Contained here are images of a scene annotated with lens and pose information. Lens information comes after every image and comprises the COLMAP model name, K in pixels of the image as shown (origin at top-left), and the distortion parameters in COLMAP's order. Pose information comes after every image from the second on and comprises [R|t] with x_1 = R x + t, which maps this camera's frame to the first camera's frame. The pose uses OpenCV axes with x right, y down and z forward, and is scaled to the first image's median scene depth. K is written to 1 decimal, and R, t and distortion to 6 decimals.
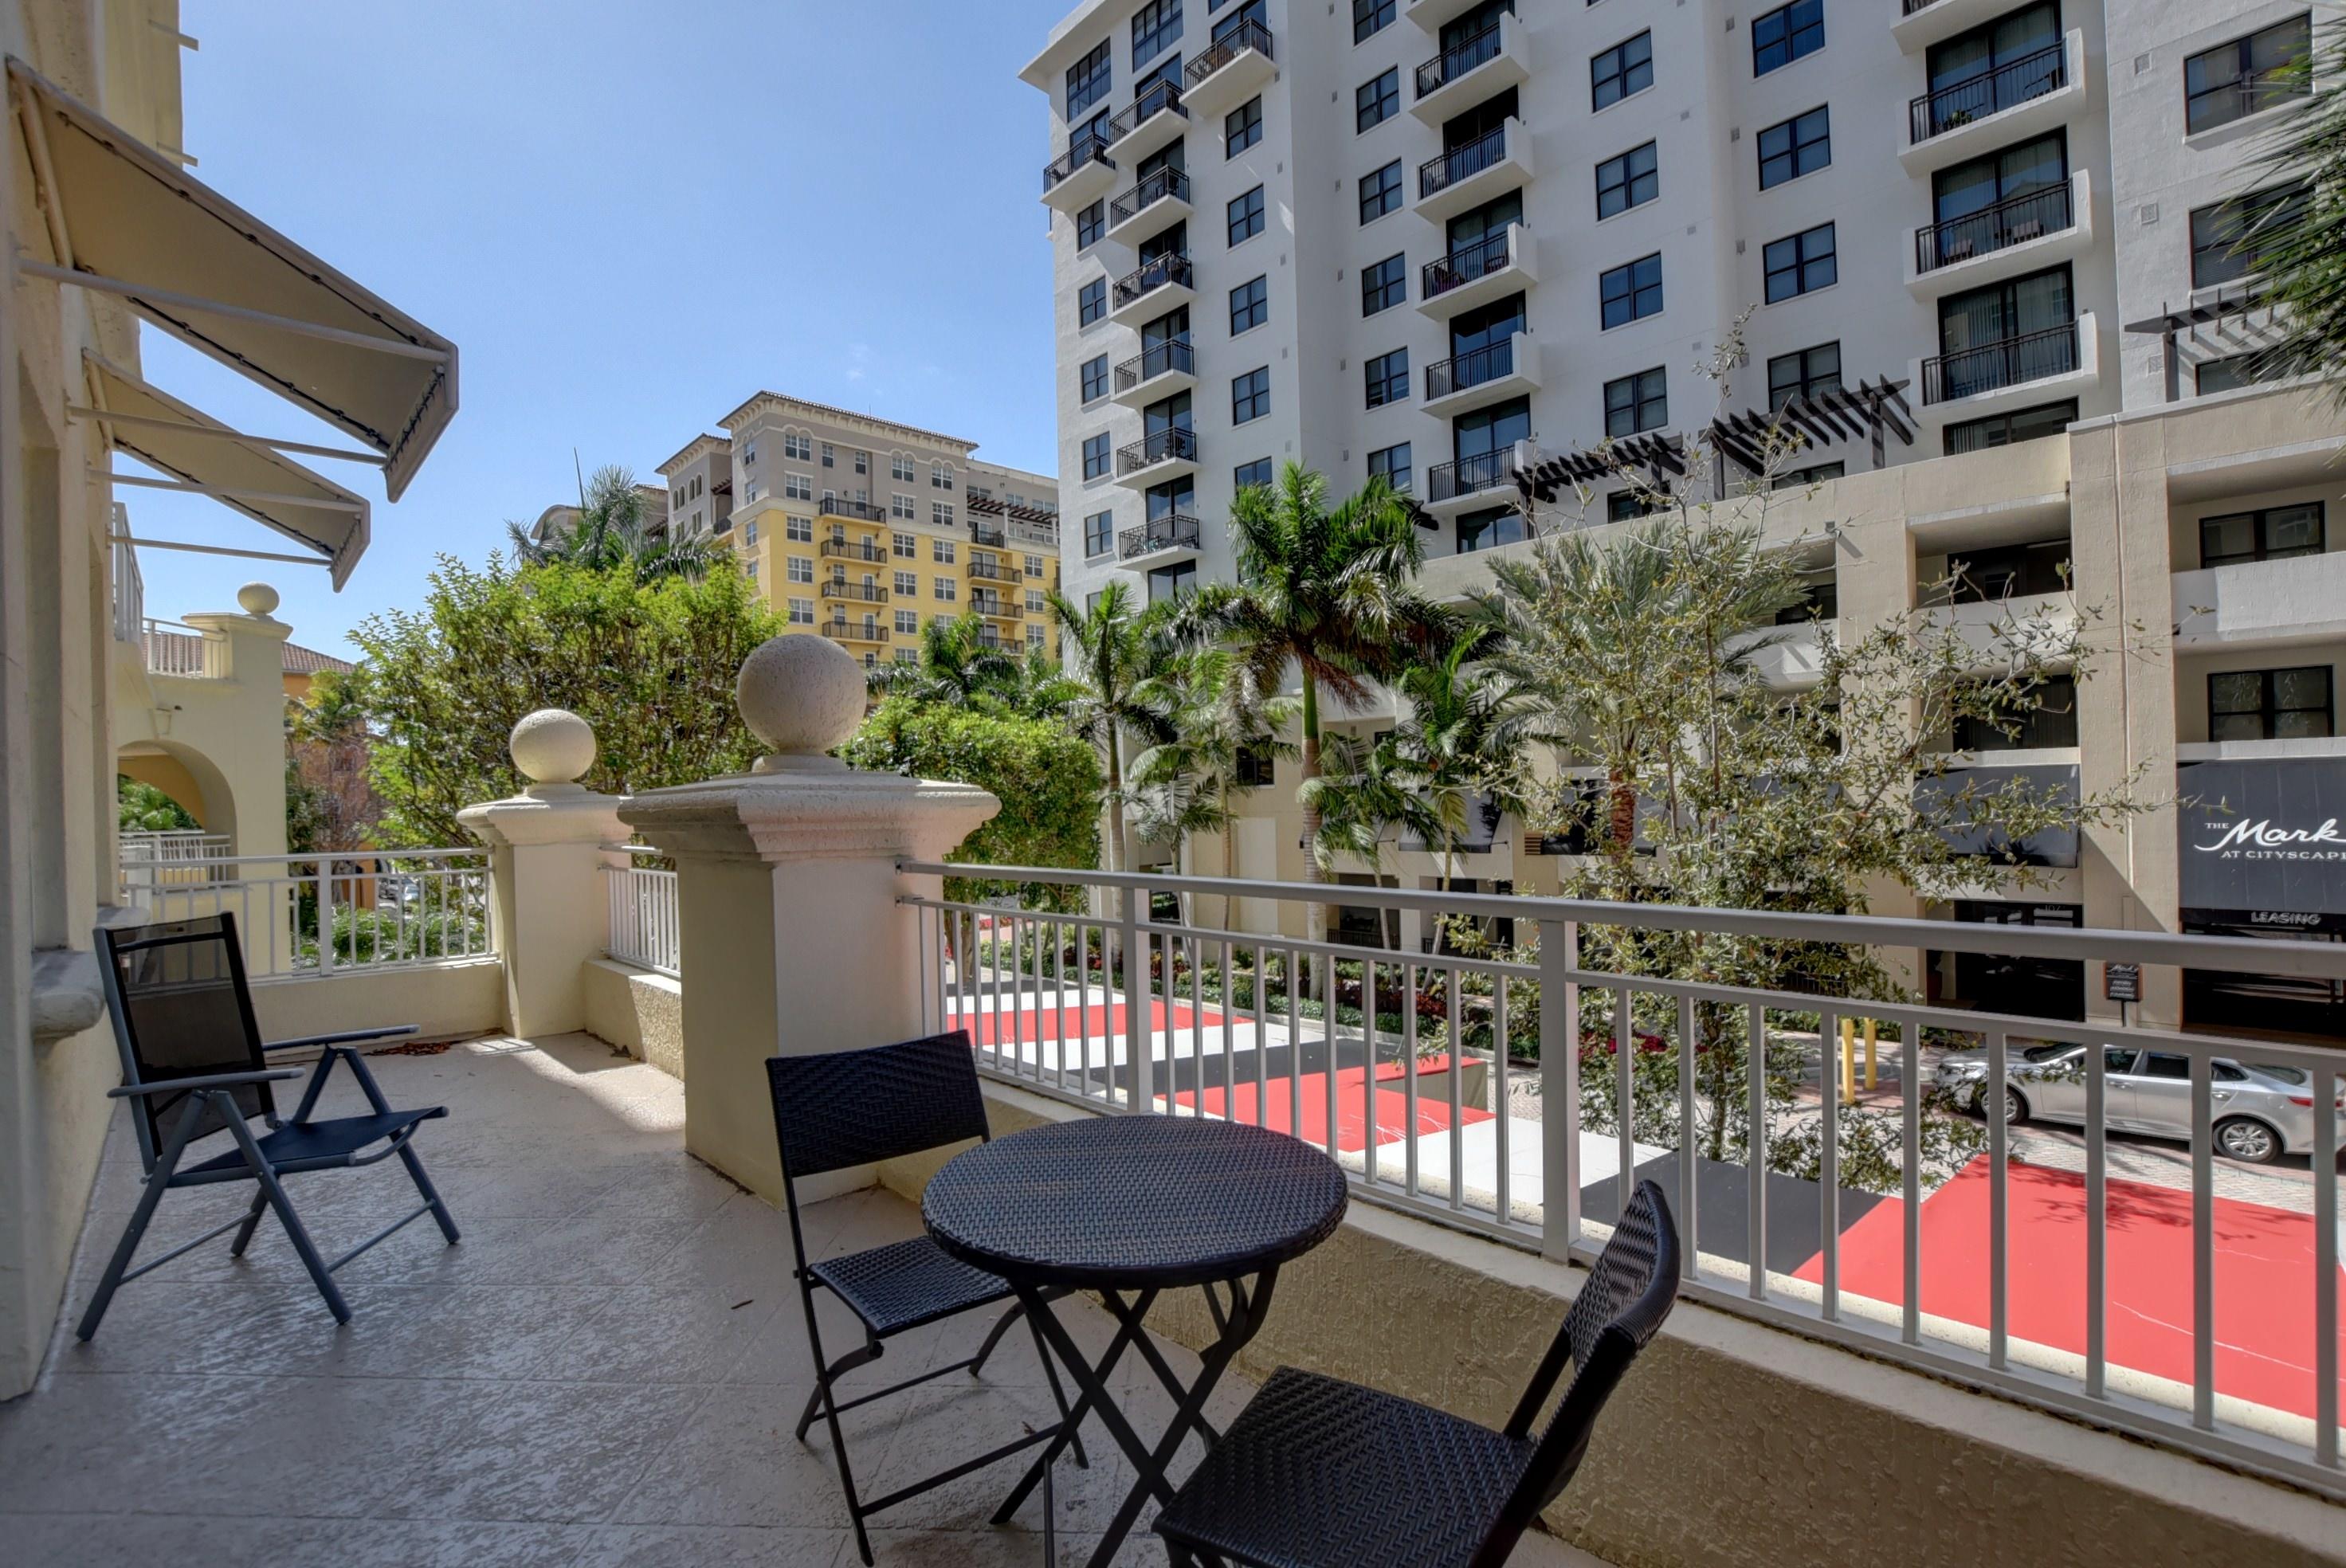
lens RADIAL K [[1040.3, 0, 1178.7], [0, 1040.3, 799.0], [0, 0, 1]] dist [-0.034808, 0.006394]
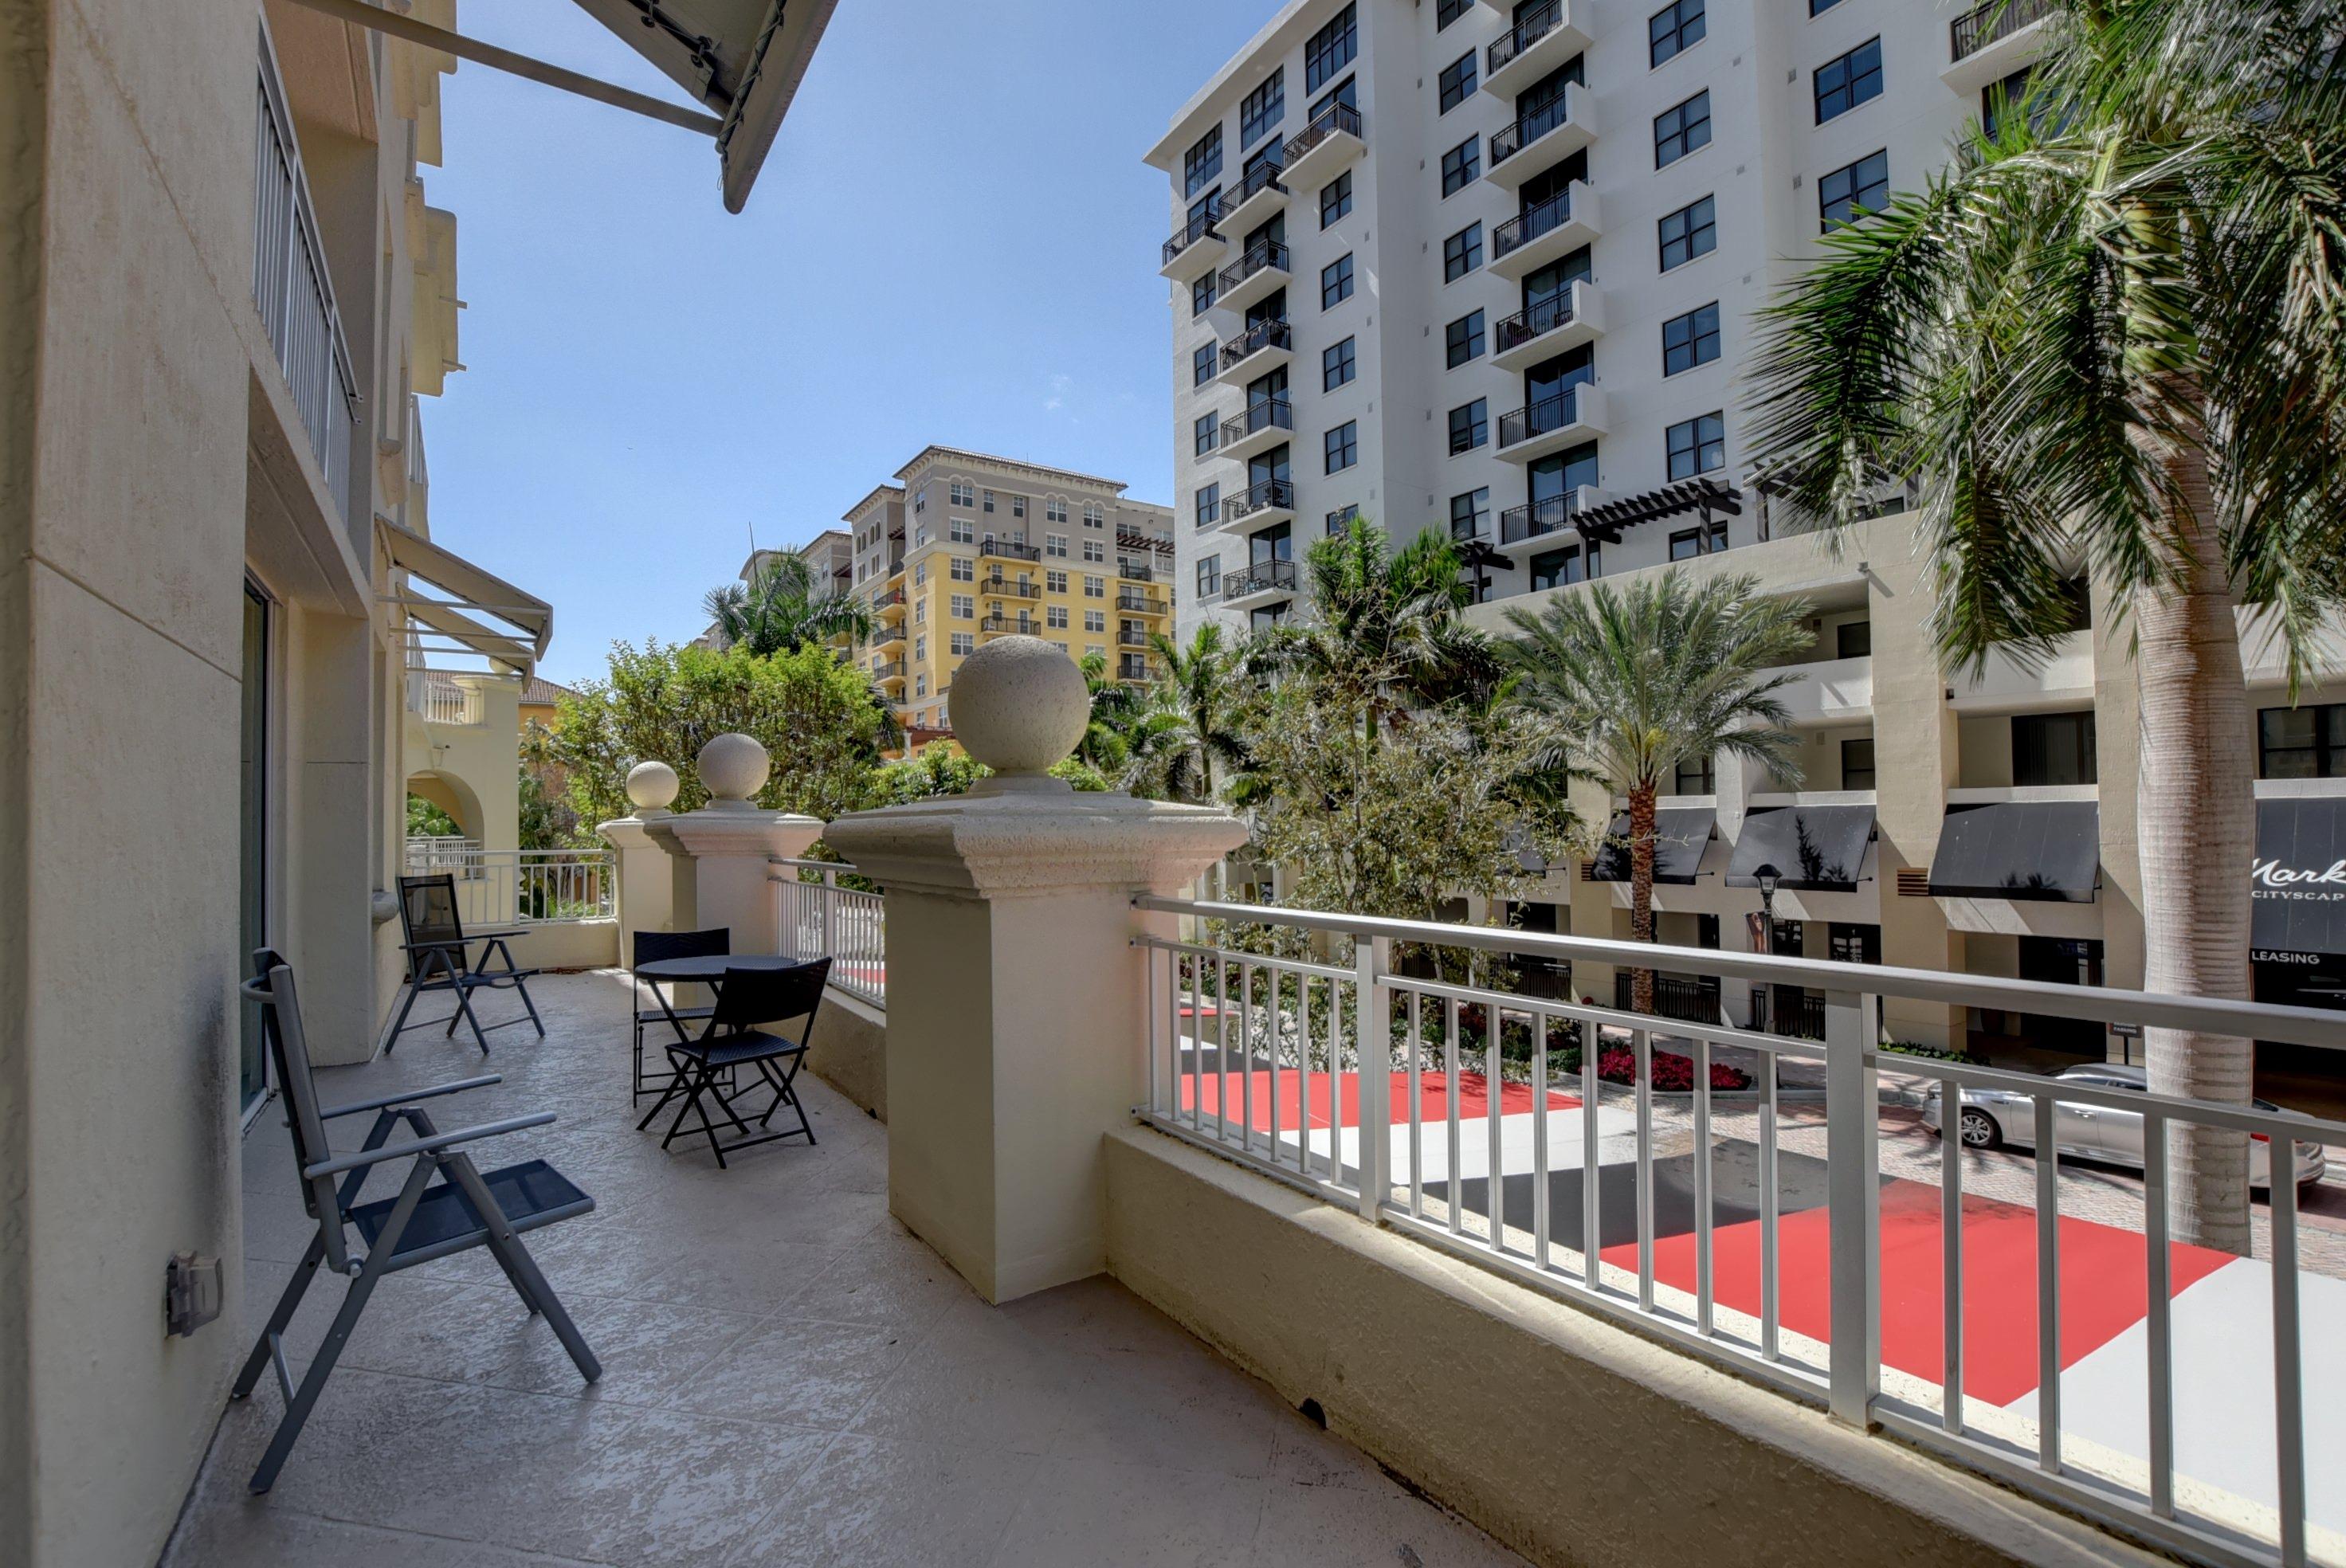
lens RADIAL K [[1040.3, 0, 1175.9], [0, 1040.3, 798.5], [0, 0, 1]] dist [-0.034808, 0.006394]
pose [[0.986037, 0.010865, -0.166171, 0.104291], [-0.014305, 0.999707, -0.019521, -0.002829], [0.165911, 0.021625, 0.985904, -0.098785]]
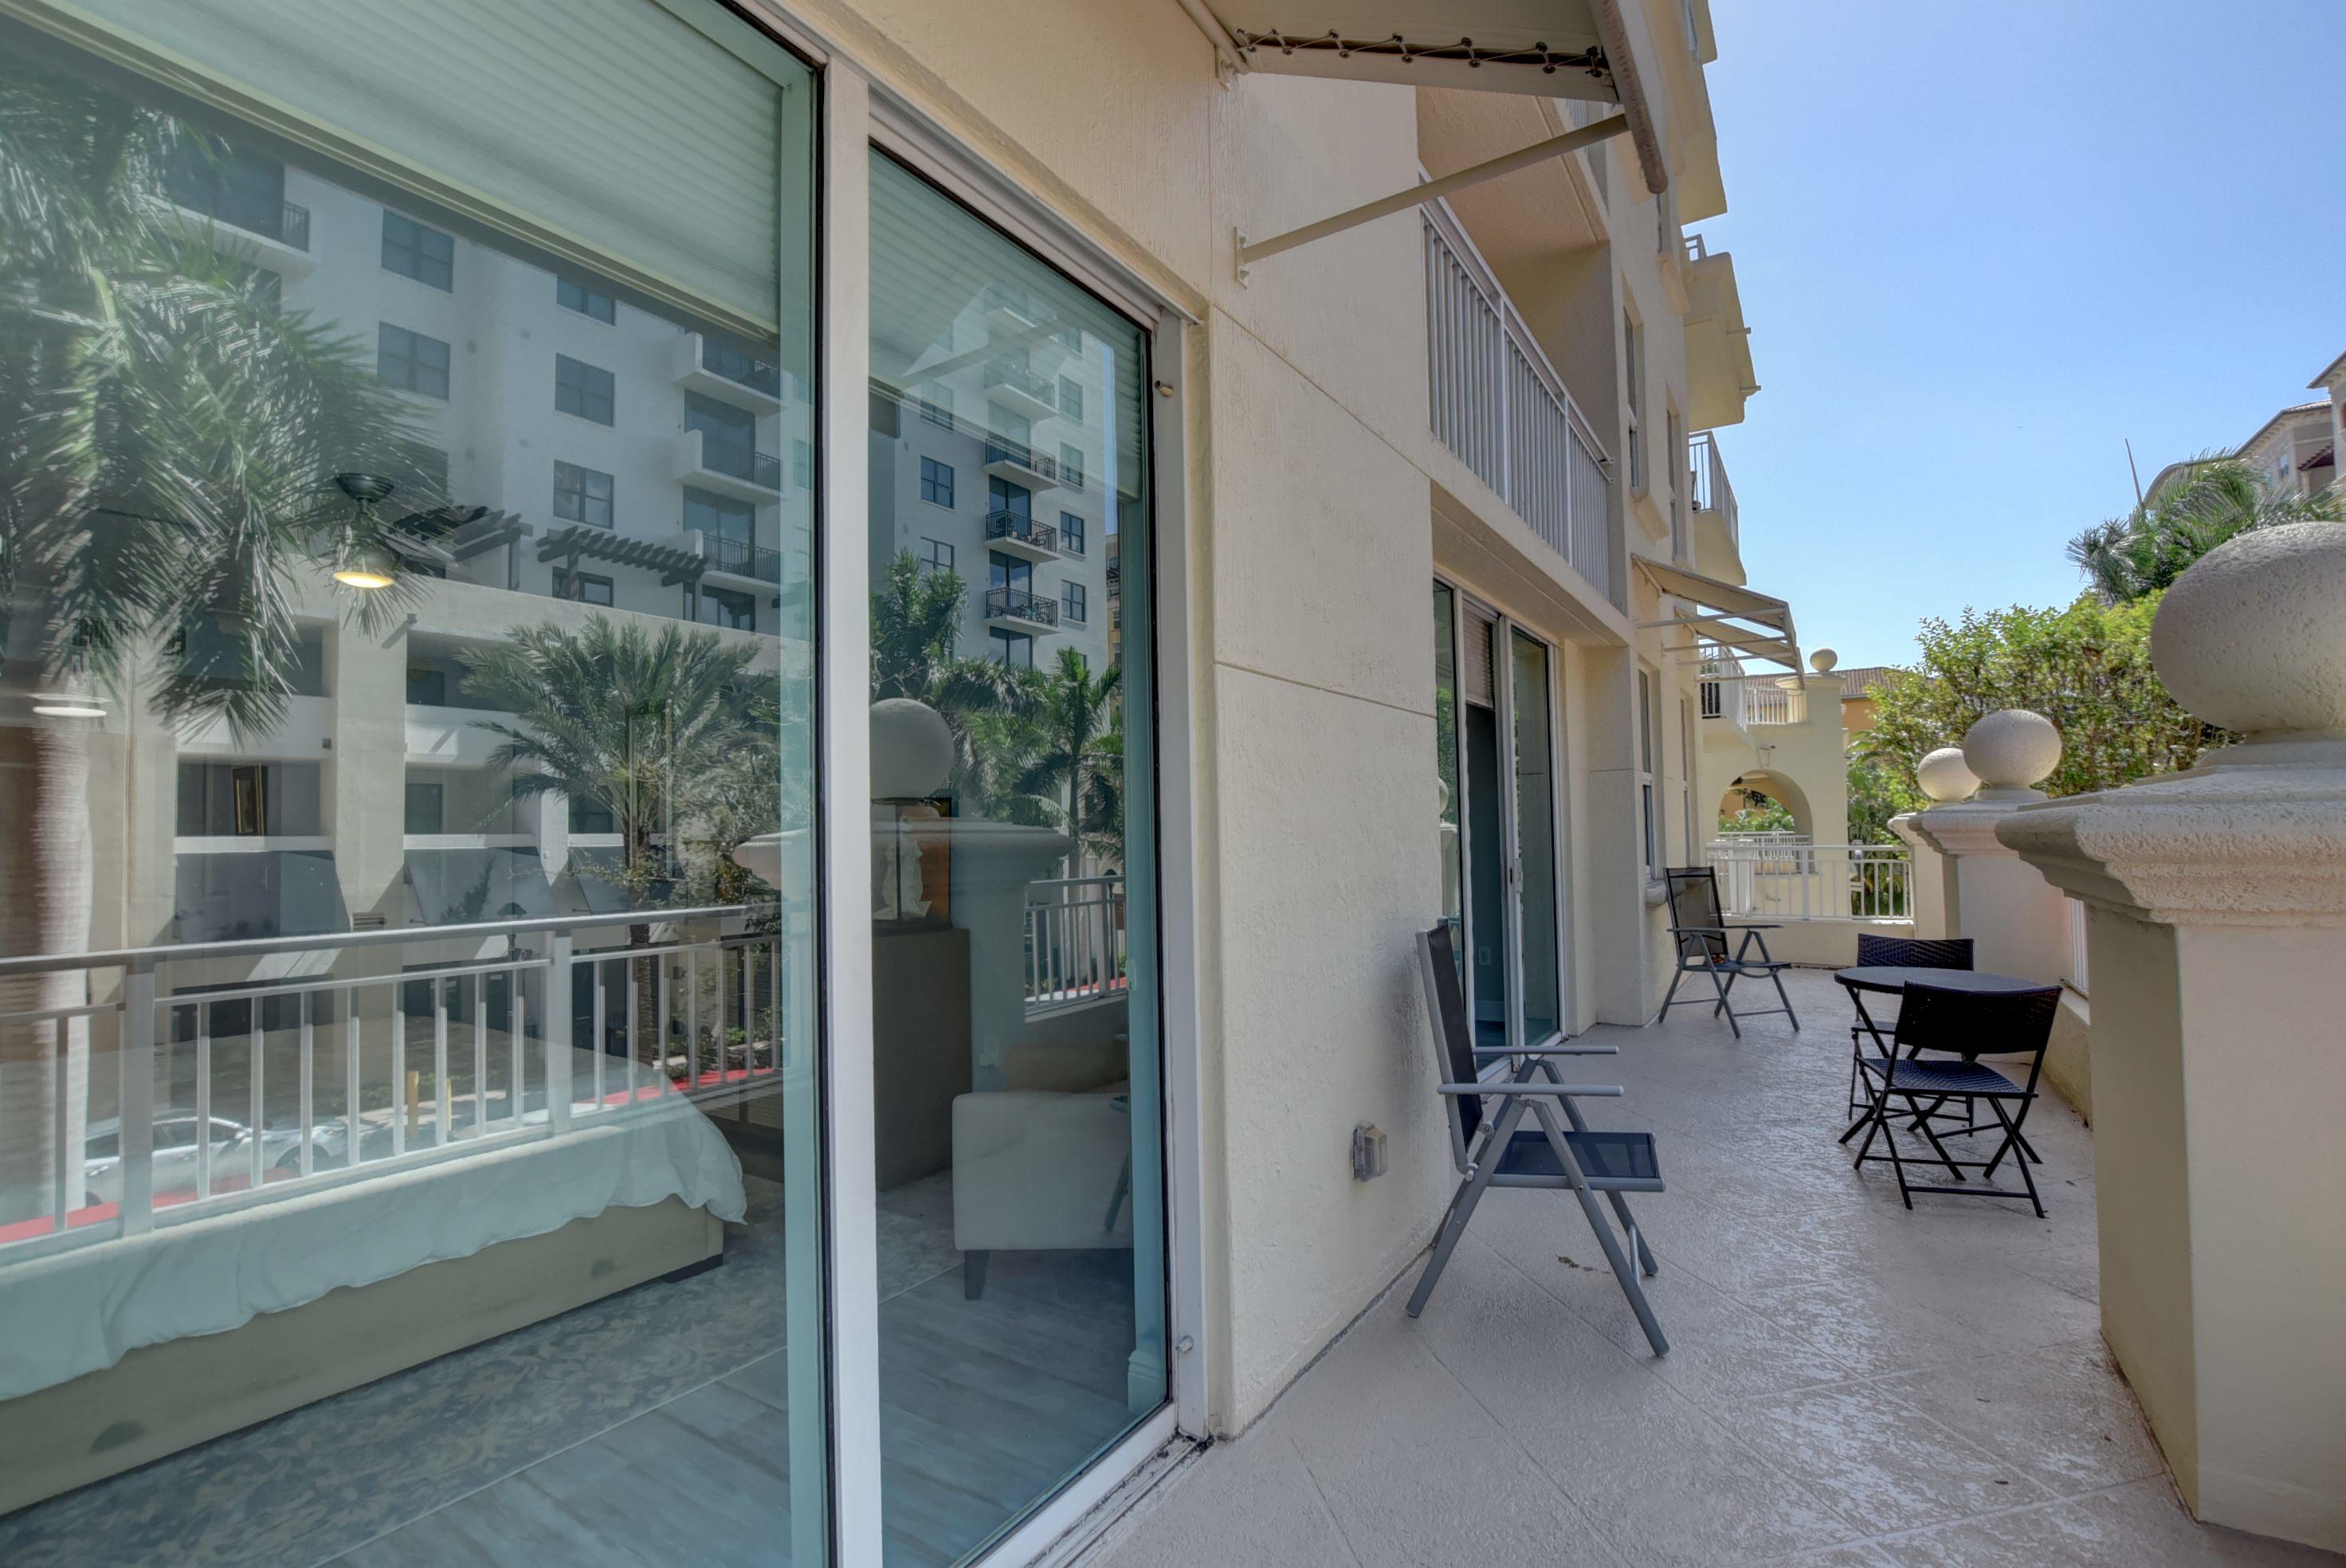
lens RADIAL K [[1040.3, 0, 1178.0], [0, 1040.3, 794.2], [0, 0, 1]] dist [-0.034808, 0.006394]
pose [[0.225214, -0.016364, -0.974172, 0.122327], [0.008606, 0.999853, -0.014805, -0.003086], [0.974271, -0.005049, 0.225322, -0.081310]]
